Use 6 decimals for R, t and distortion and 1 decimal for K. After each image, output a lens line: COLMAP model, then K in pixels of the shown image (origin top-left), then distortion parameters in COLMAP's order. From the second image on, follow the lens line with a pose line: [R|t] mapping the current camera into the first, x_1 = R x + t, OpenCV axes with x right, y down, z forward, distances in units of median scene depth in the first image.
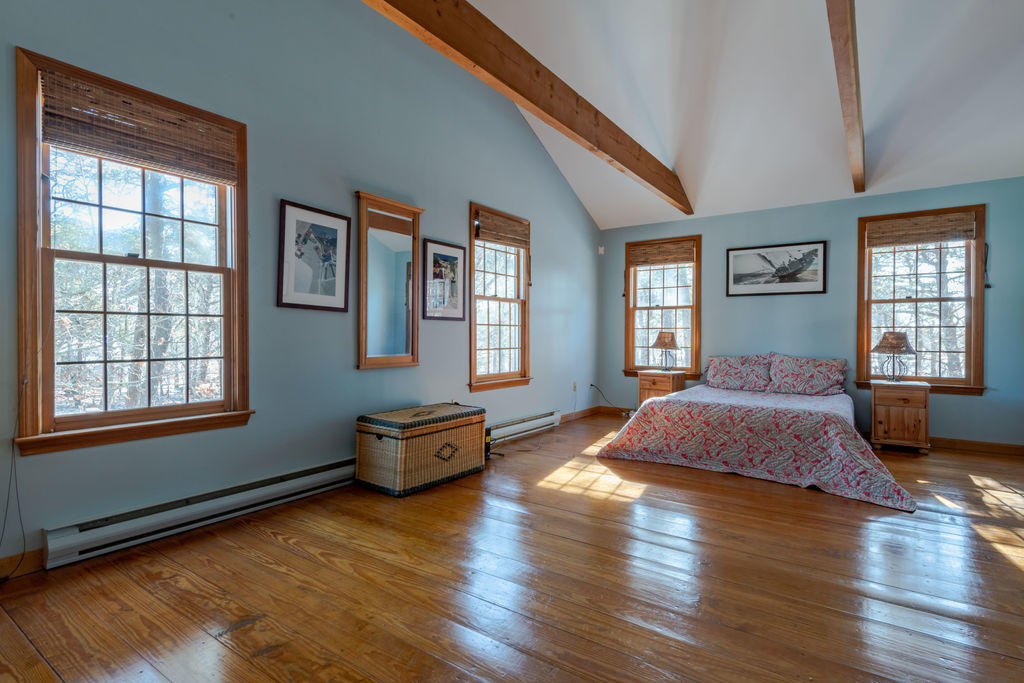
lens RADIAL K [[504.6, 0, 540.4], [0, 504.6, 340.6], [0, 0, 1]] dist [0.023024, -0.007549]
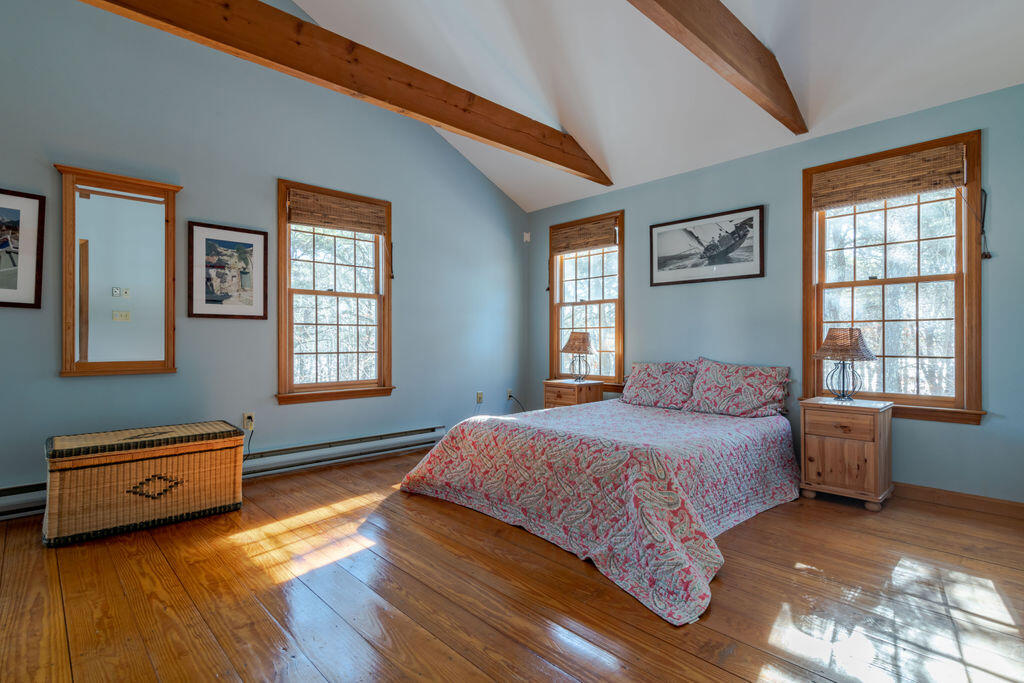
lens RADIAL K [[504.6, 0, 549.8], [0, 504.6, 340.8], [0, 0, 1]] dist [0.023024, -0.007549]
pose [[0.978968, -0.004761, -0.203957, 0.446798], [0.002576, 0.999936, -0.010981, 0.006598], [0.203996, 0.010225, 0.978918, 0.245459]]
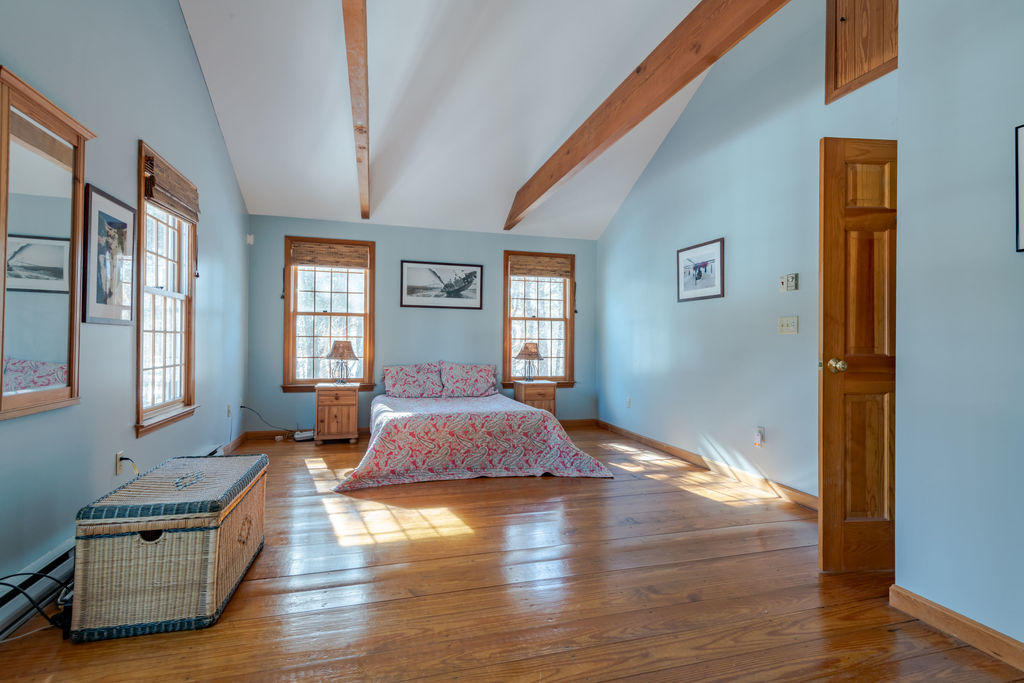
lens RADIAL K [[504.6, 0, 518.4], [0, 504.6, 338.9], [0, 0, 1]] dist [0.023024, -0.007549]
pose [[0.642041, 0.008676, 0.766621, -0.305983], [-0.000226, 0.999938, -0.011127, -0.013419], [-0.766670, 0.006971, 0.642003, 0.201774]]
